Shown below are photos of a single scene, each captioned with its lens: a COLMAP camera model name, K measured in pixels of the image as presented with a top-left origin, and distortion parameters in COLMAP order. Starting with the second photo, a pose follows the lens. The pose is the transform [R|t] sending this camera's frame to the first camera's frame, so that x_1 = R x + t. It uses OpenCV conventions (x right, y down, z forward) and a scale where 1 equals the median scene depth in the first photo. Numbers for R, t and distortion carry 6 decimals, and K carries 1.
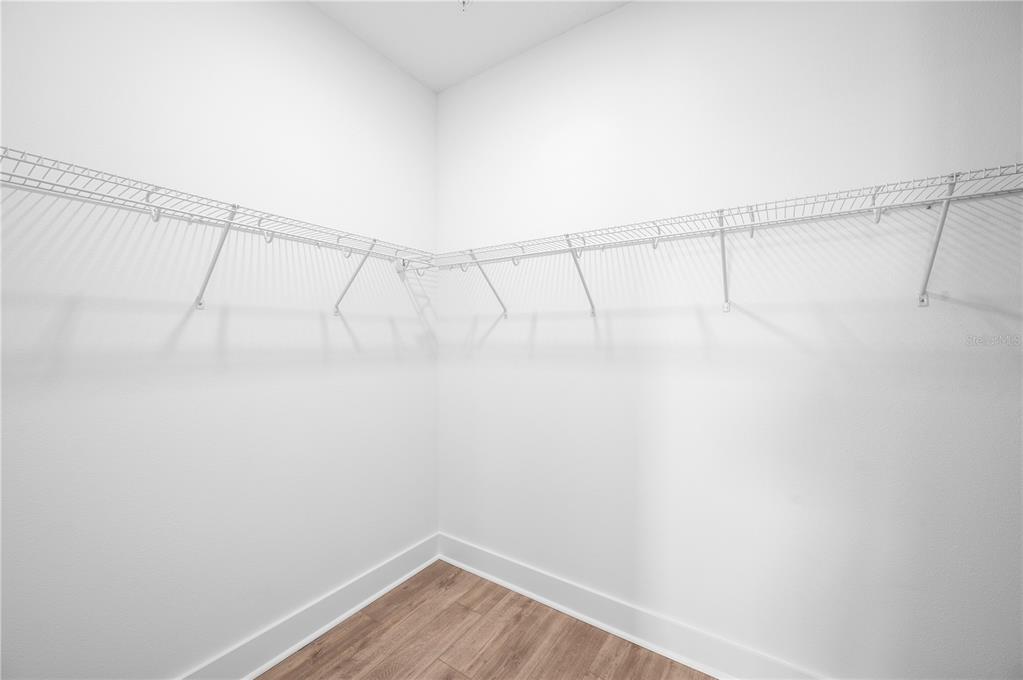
lens RADIAL K [[404.0, 0, 508.2], [0, 404.0, 336.0], [0, 0, 1]] dist [-0.002520, 0.000053]
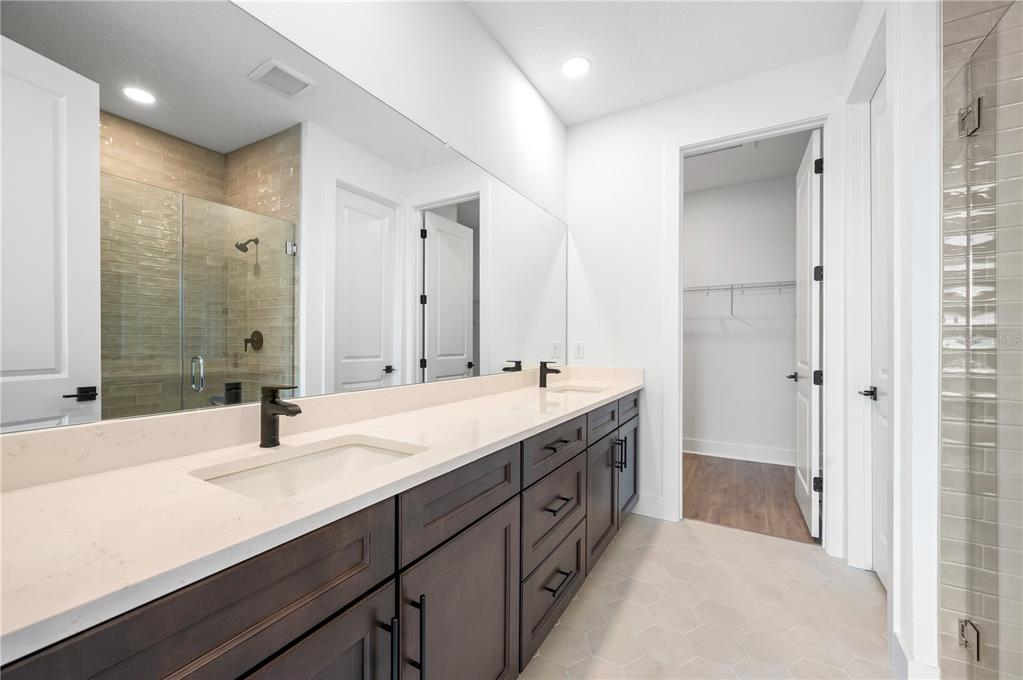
lens RADIAL K [[404.0, 0, 511.2], [0, 404.0, 338.7], [0, 0, 1]] dist [-0.002520, 0.000053]
pose [[0.997368, -0.002519, 0.072455, -1.118126], [0.003385, 0.999924, -0.011834, 0.099242], [-0.072420, 0.012048, 0.997301, -1.563485]]
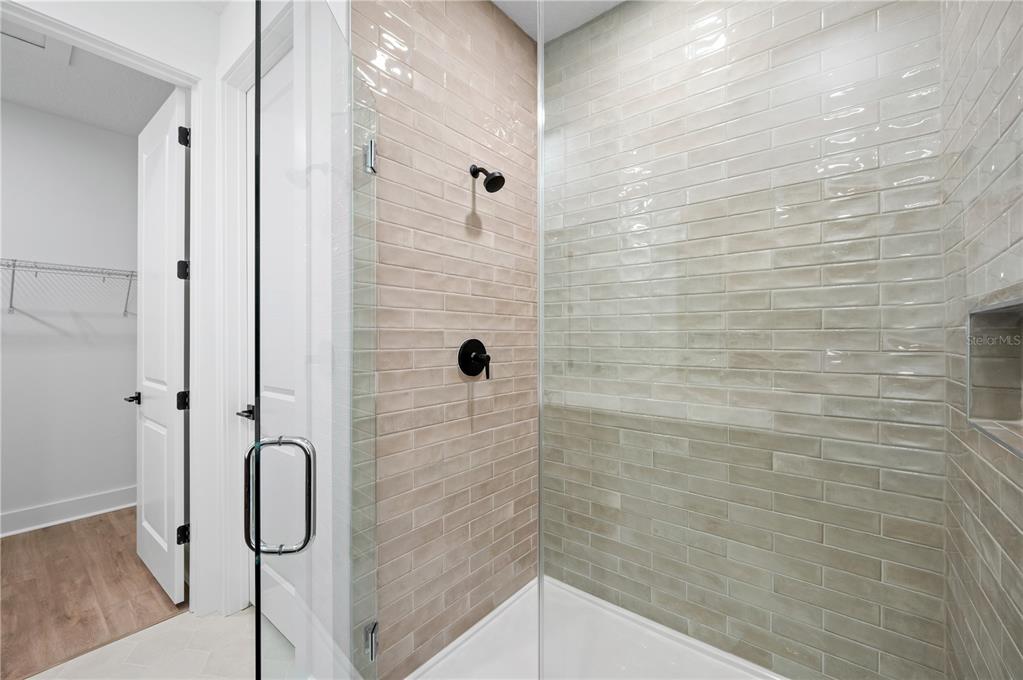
lens RADIAL K [[404.0, 0, 512.7], [0, 404.0, 337.6], [0, 0, 1]] dist [-0.002520, 0.000053]
pose [[0.067427, -0.004861, 0.997712, -0.997939], [0.001981, 0.999987, 0.004738, 0.036747], [-0.997722, 0.001657, 0.067436, -1.198634]]
